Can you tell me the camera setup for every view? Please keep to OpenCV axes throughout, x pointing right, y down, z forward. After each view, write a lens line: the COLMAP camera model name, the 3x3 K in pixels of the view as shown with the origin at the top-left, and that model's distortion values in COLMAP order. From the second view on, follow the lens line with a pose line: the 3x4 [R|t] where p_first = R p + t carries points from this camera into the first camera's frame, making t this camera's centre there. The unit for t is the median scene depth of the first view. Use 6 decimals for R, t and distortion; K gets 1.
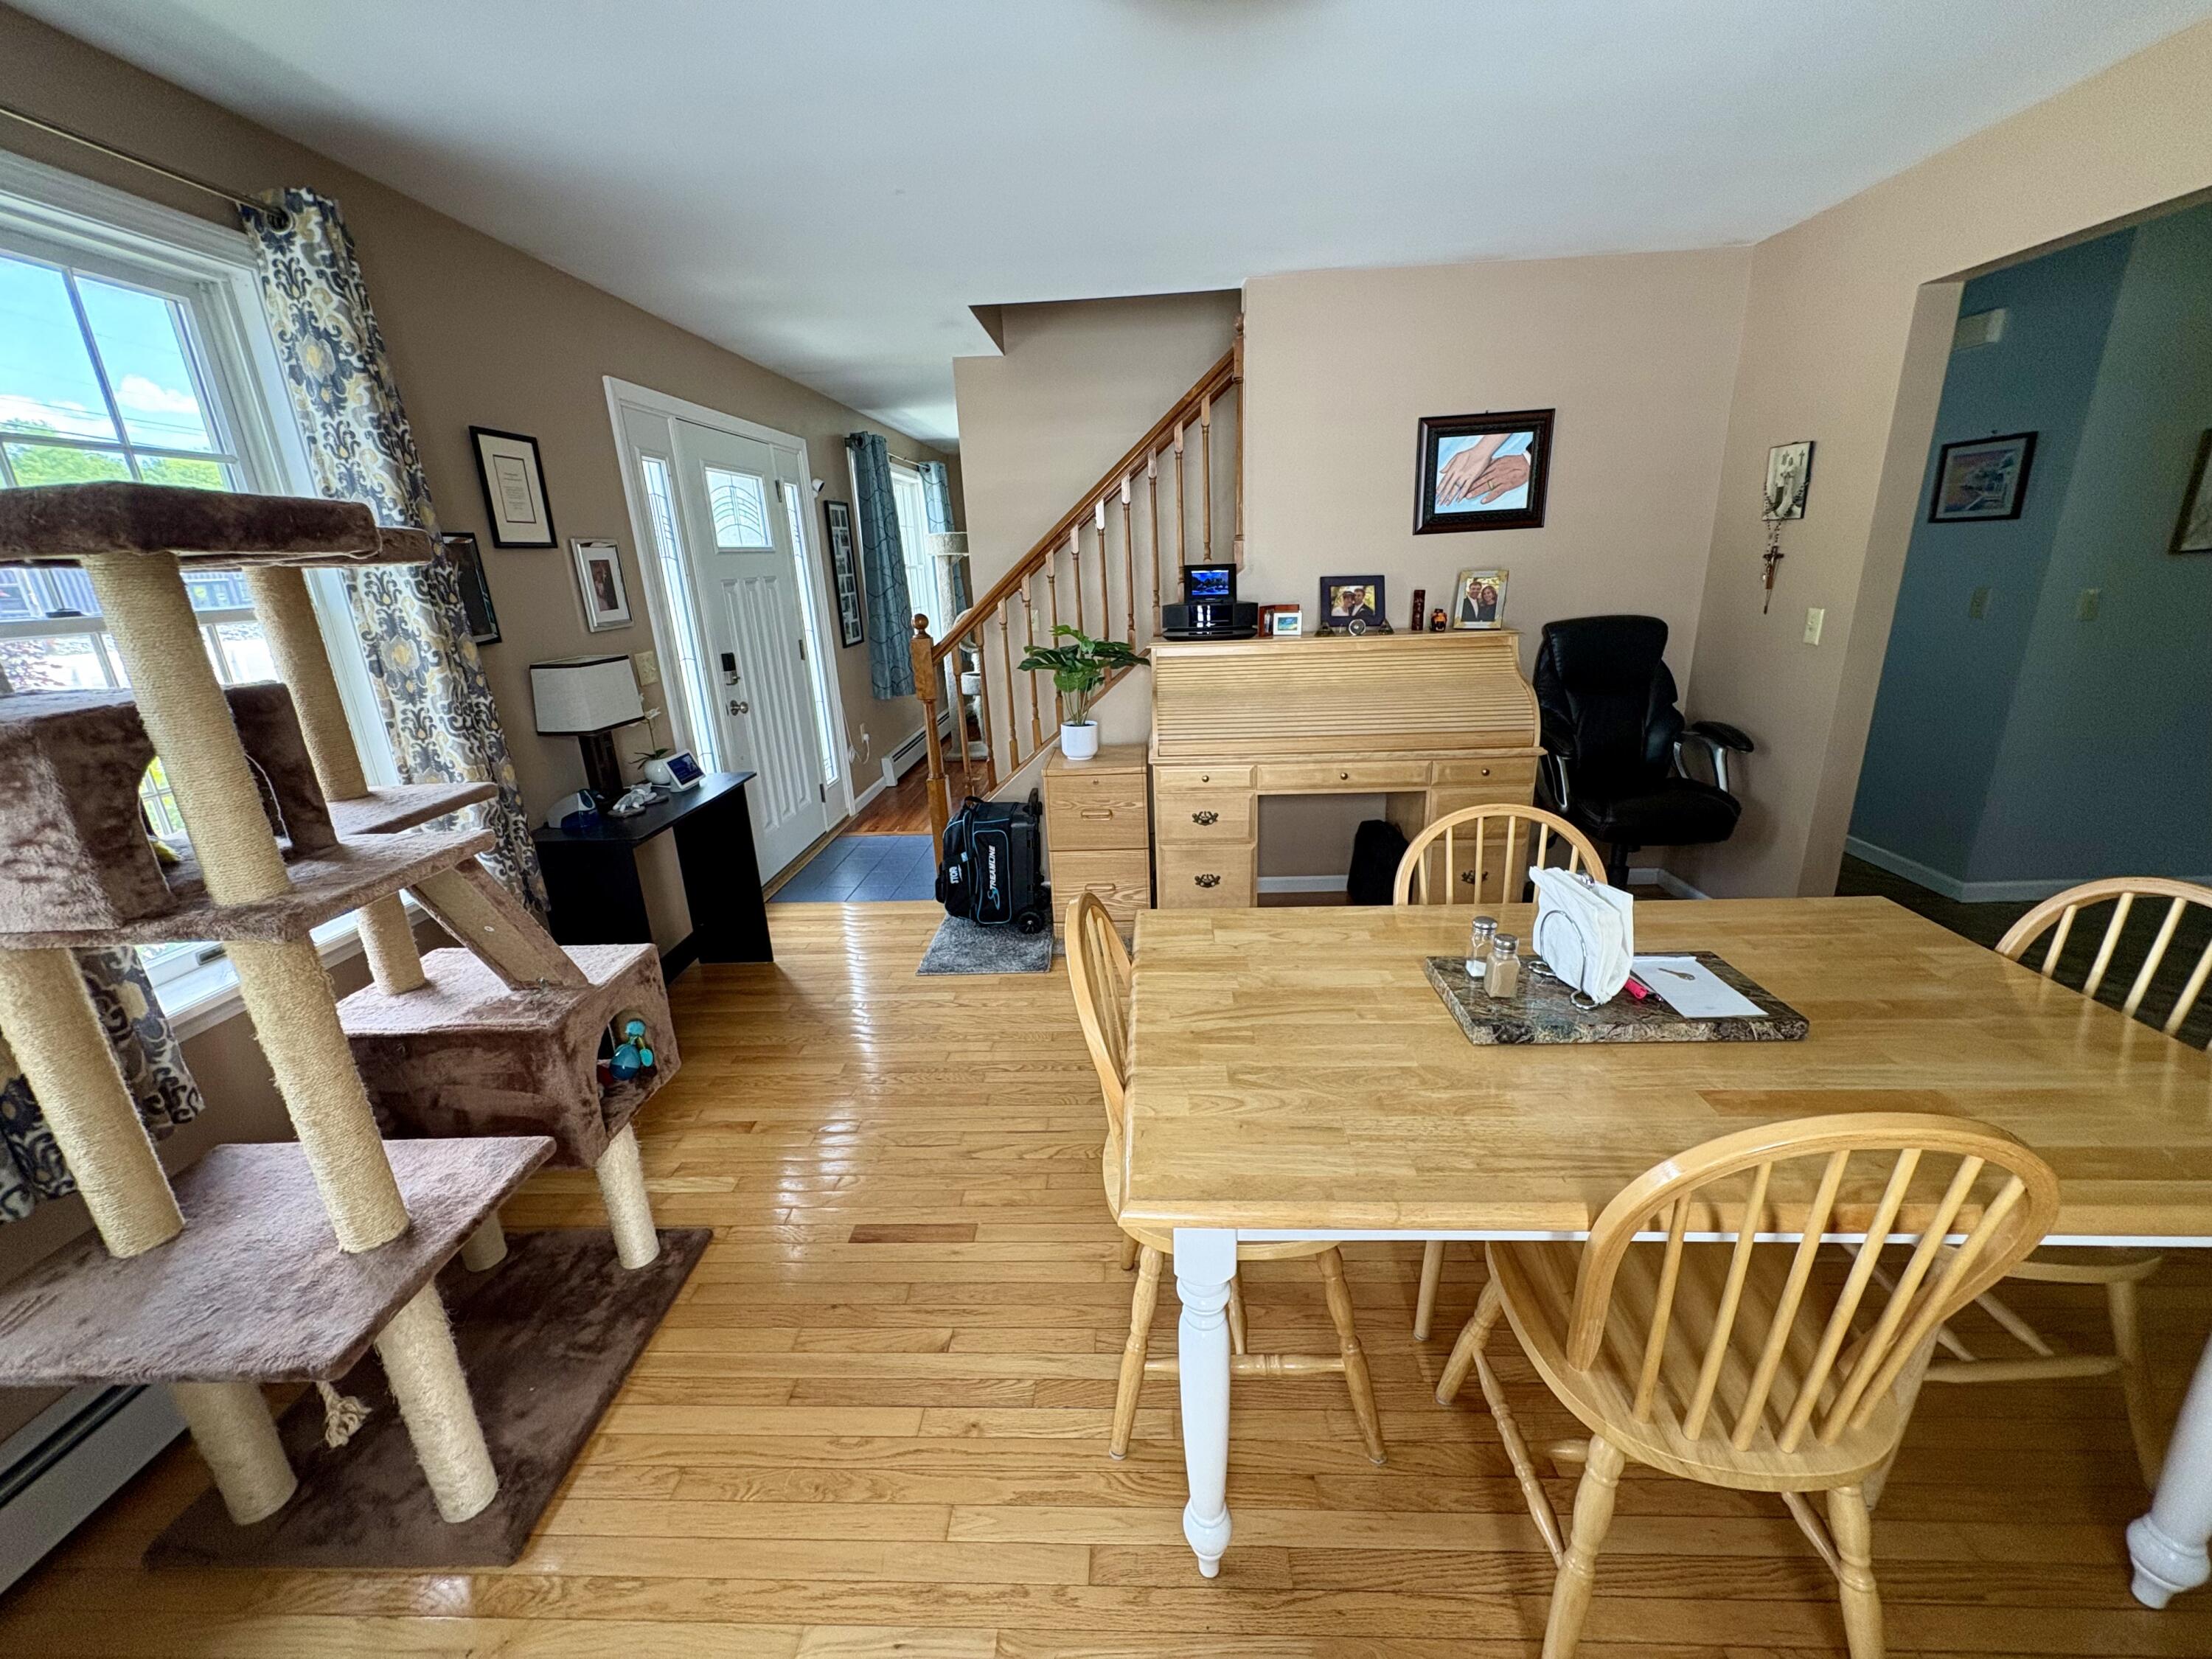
lens RADIAL K [[891.7, 0, 1111.2], [0, 891.7, 837.4], [0, 0, 1]] dist [-0.001177, 0.000697]
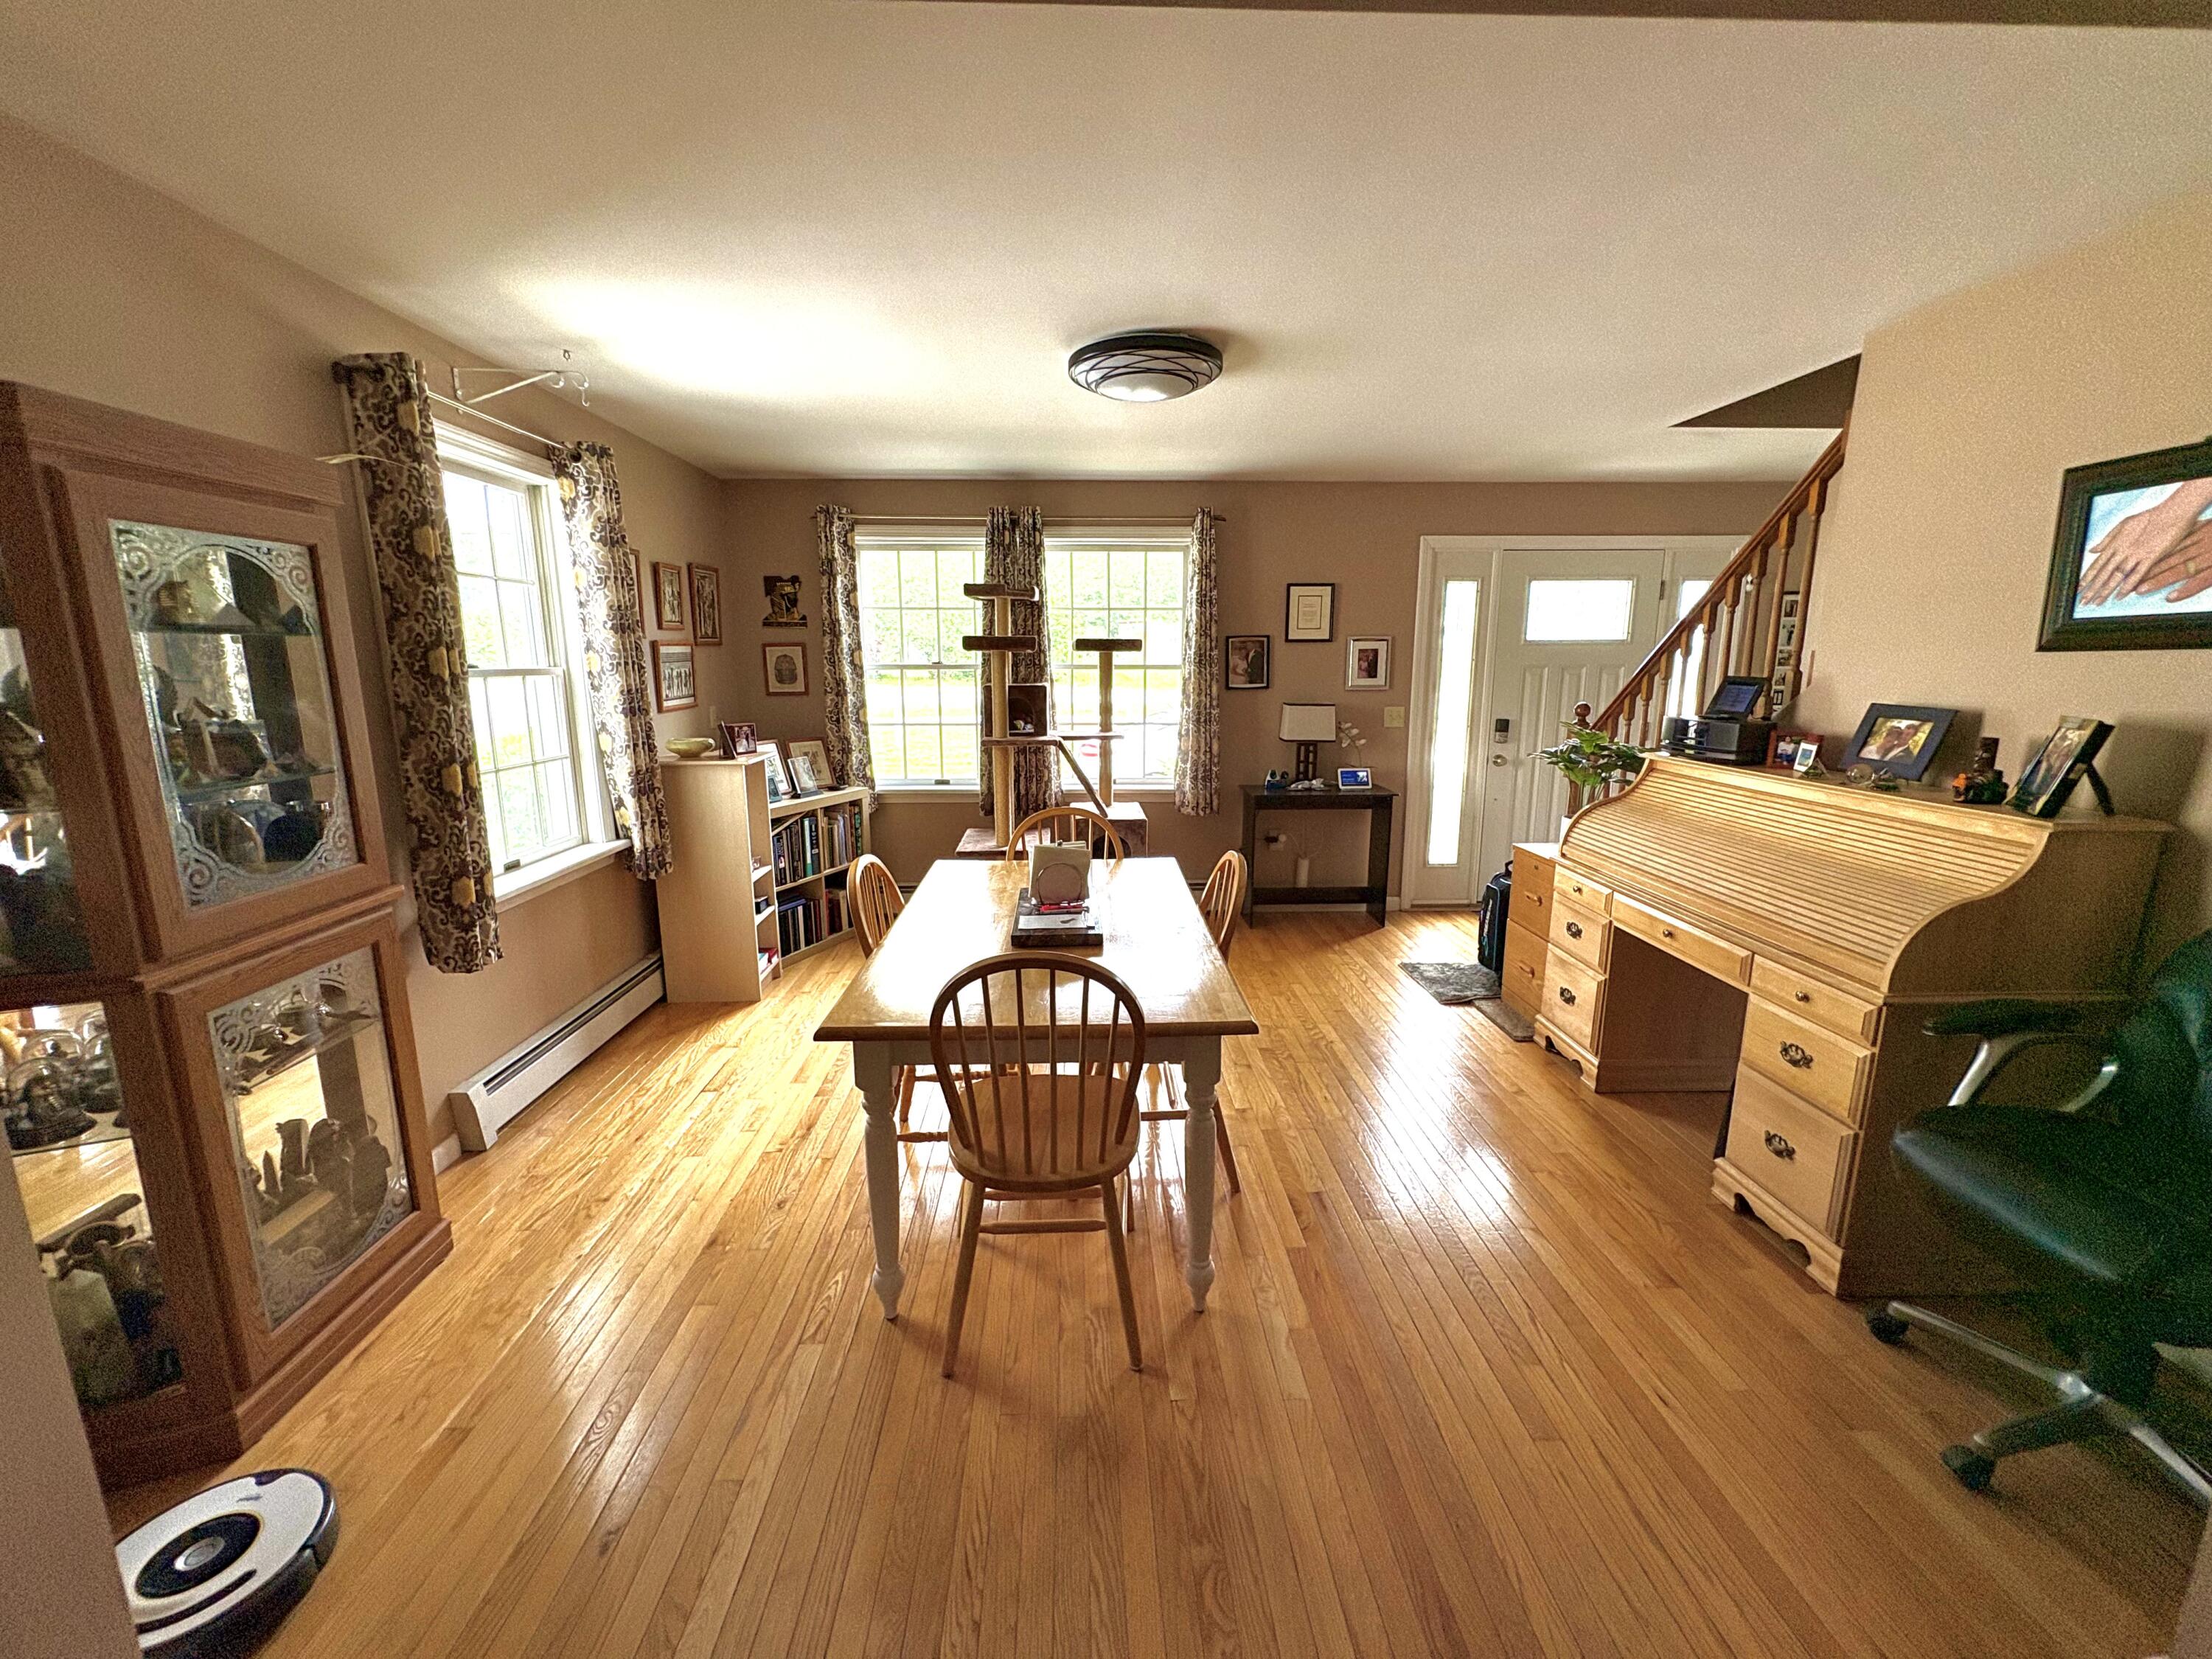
lens RADIAL K [[891.7, 0, 1107.6], [0, 891.7, 824.5], [0, 0, 1]] dist [-0.001177, 0.000697]
pose [[0.069549, 0.225659, -0.971721, 0.945485], [-0.307284, 0.931562, 0.194340, -0.154294], [0.949073, 0.285078, 0.134131, 0.349415]]
